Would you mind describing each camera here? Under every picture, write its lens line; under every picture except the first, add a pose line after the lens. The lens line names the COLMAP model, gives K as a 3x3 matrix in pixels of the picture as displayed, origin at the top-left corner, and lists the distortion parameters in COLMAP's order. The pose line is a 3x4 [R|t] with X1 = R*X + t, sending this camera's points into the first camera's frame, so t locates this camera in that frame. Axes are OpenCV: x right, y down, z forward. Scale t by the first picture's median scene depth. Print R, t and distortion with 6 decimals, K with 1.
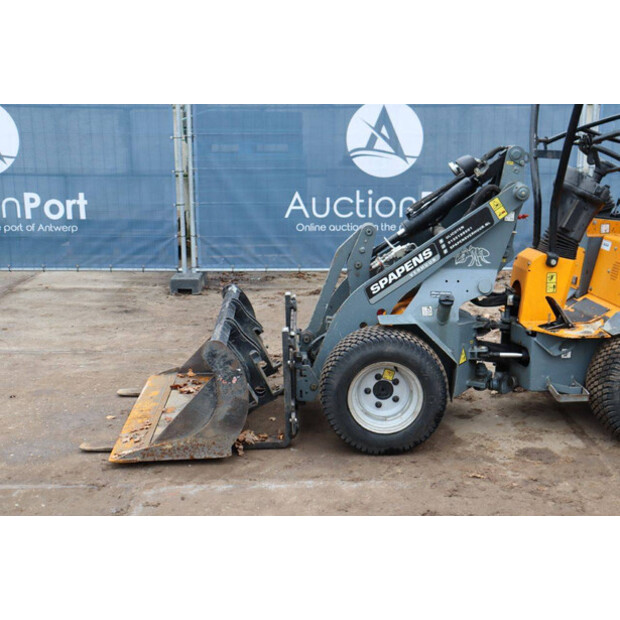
lens RADIAL K [[801.6, 0, 316.3], [0, 801.6, 300.8], [0, 0, 1]] dist [0.054031, 0.000000]
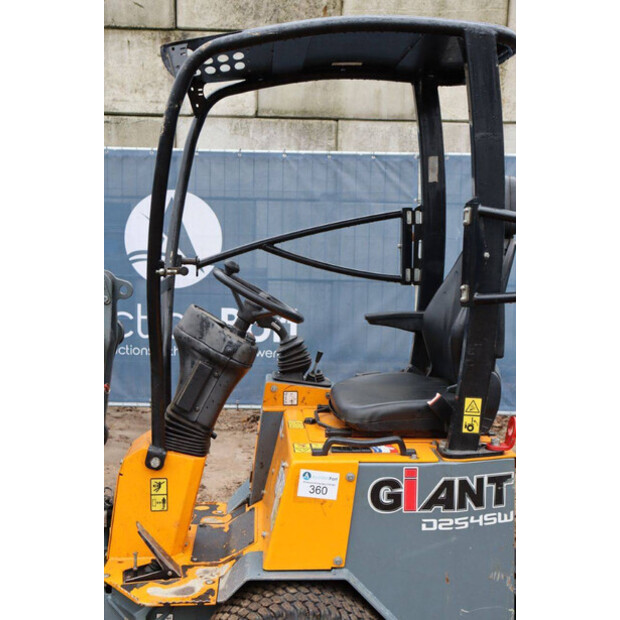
lens RADIAL K [[822.4, 0, 308.4], [0, 822.4, 327.4], [0, 0, 1]] dist [0.068685, 0.000000]
pose [[0.999657, 0.026176, 0.000102, 0.407113], [-0.026087, 0.996547, -0.078824, -0.103627], [-0.002165, 0.078794, 0.996889, 0.370588]]
